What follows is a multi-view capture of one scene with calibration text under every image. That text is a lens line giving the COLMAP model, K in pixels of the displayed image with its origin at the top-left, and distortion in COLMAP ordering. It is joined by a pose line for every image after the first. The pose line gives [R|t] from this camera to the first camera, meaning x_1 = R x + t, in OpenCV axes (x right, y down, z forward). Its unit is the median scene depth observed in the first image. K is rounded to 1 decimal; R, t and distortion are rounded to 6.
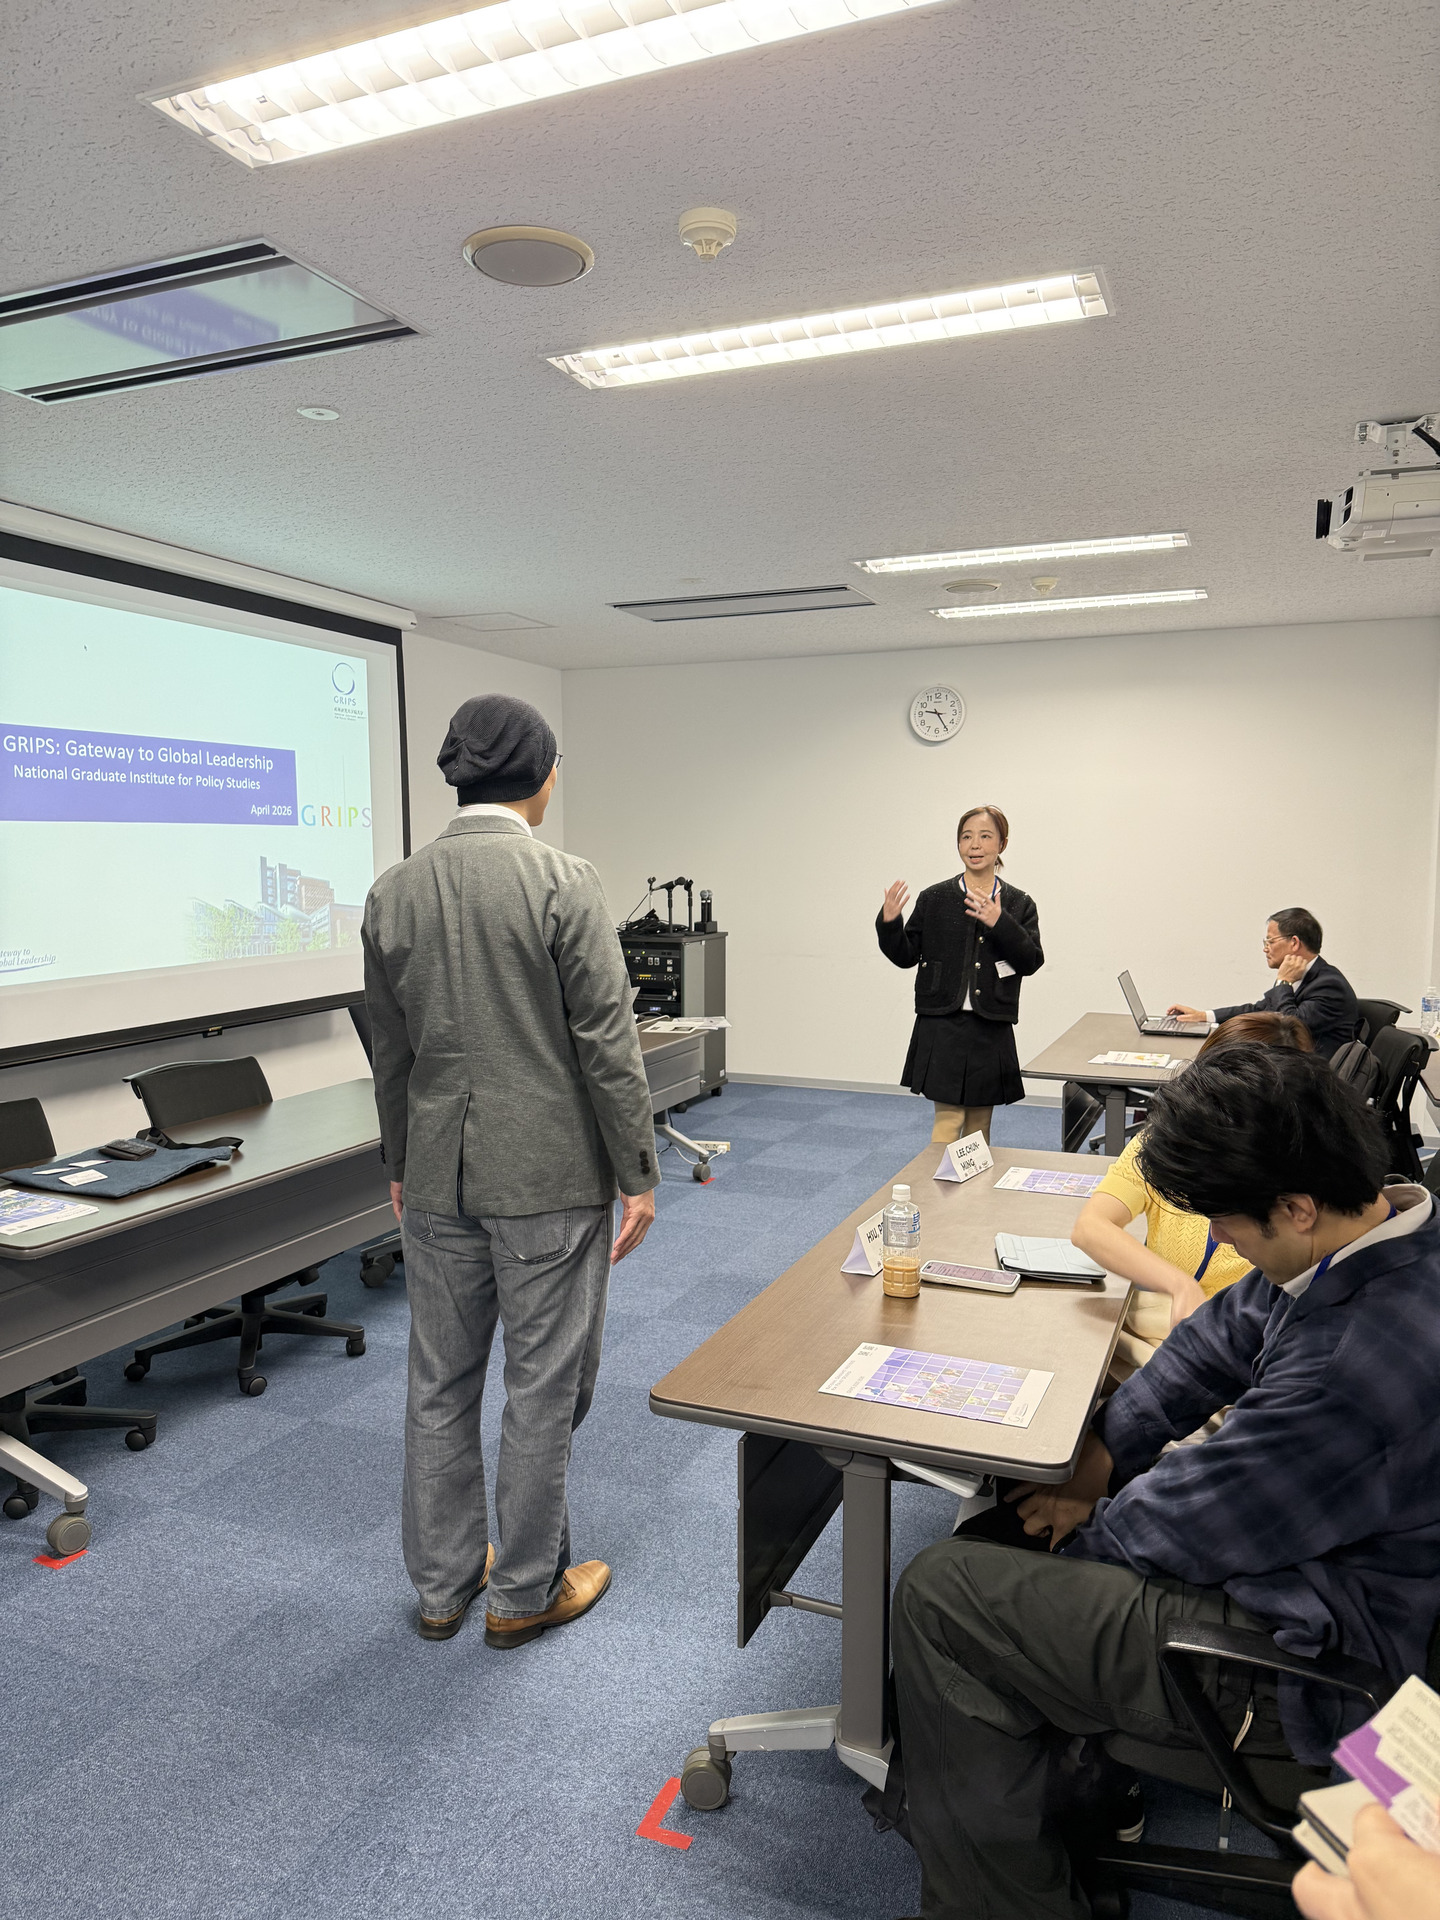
lens RADIAL K [[1342.5, 0, 708.4], [0, 1342.5, 972.7], [0, 0, 1]] dist [0.076939, -0.094322]
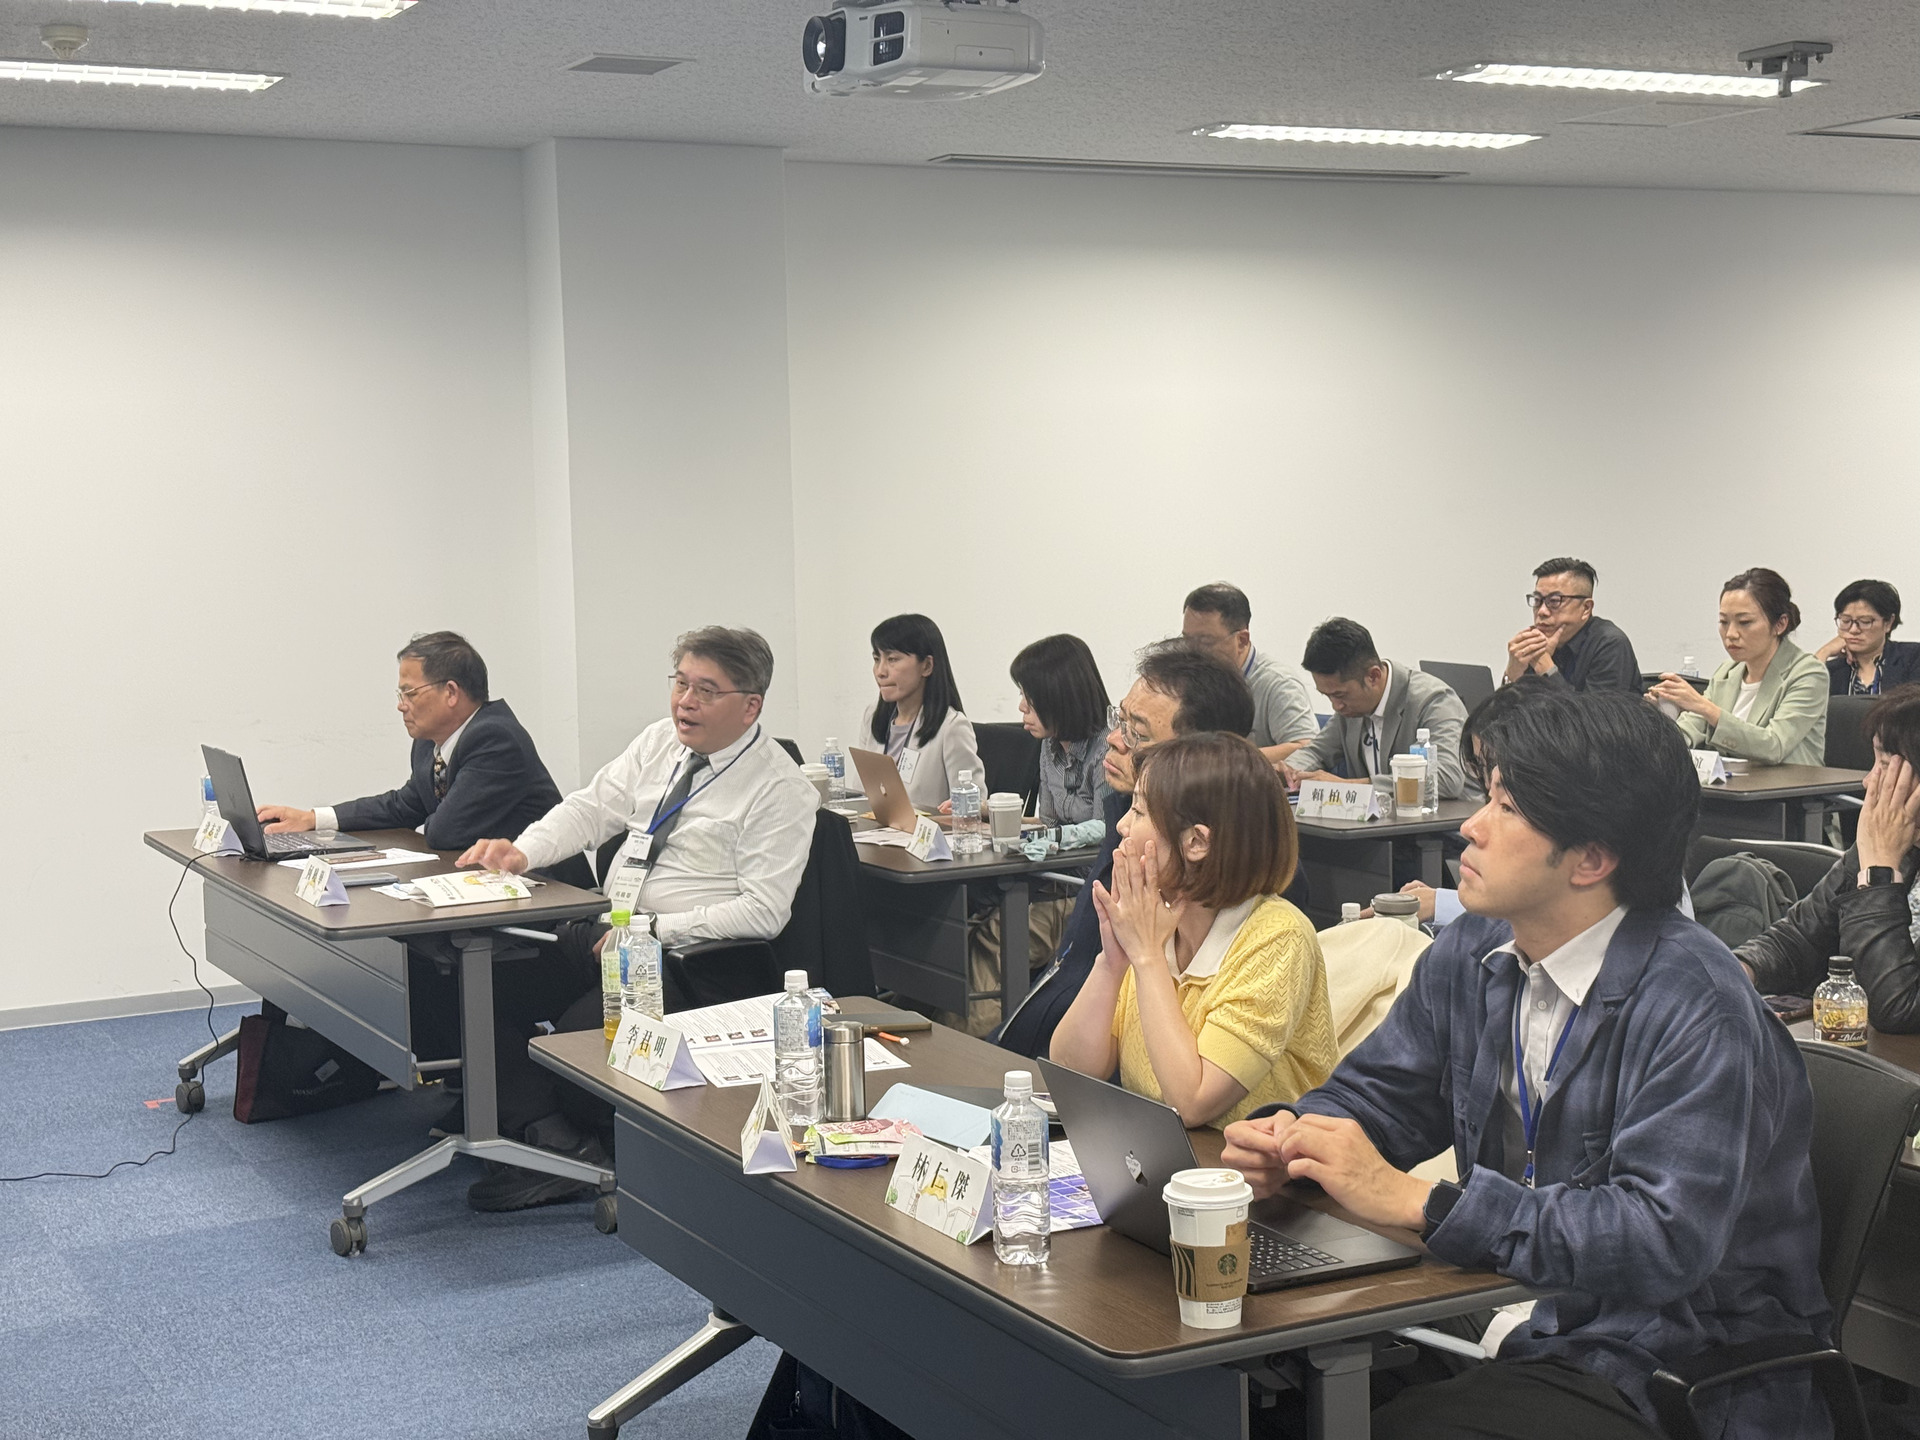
lens RADIAL K [[2704.1, 0, 941.3], [0, 2704.1, 725.7], [0, 0, 1]] dist [0.088593, 0.000000]
pose [[0.641564, -0.086813, 0.762141, -0.469404], [0.098926, 0.994642, 0.030022, -0.021157], [-0.760664, 0.056134, 0.646715, 0.067296]]
